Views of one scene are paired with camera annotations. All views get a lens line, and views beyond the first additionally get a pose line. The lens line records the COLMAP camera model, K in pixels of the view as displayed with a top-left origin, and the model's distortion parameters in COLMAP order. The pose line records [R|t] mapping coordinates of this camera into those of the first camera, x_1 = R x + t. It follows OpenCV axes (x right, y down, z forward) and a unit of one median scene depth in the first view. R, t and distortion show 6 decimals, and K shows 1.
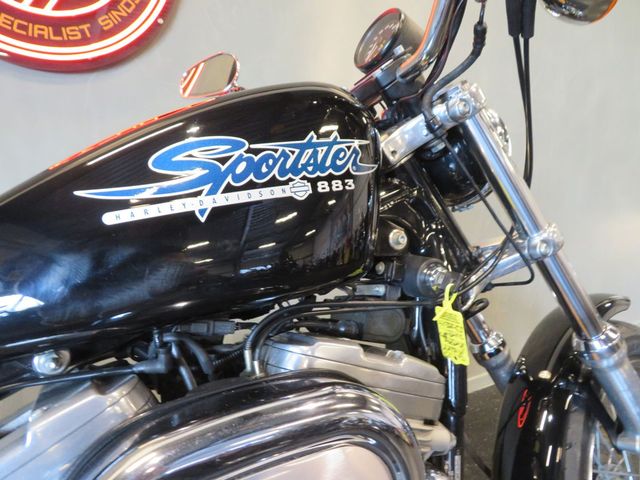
lens RADIAL K [[456.1, 0, 323.3], [0, 456.1, 242.7], [0, 0, 1]] dist [-0.005736, -0.009257]
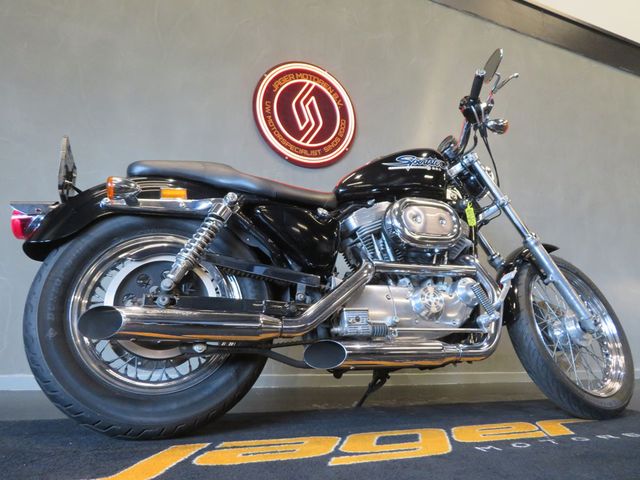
lens RADIAL K [[456.1, 0, 323.3], [0, 456.1, 242.7], [0, 0, 1]] dist [-0.005736, -0.009257]
pose [[0.990795, 0.008359, -0.135110, -0.414923], [-0.050563, 0.948703, -0.312099, 1.804934], [0.125571, 0.316058, 0.940393, -2.718844]]
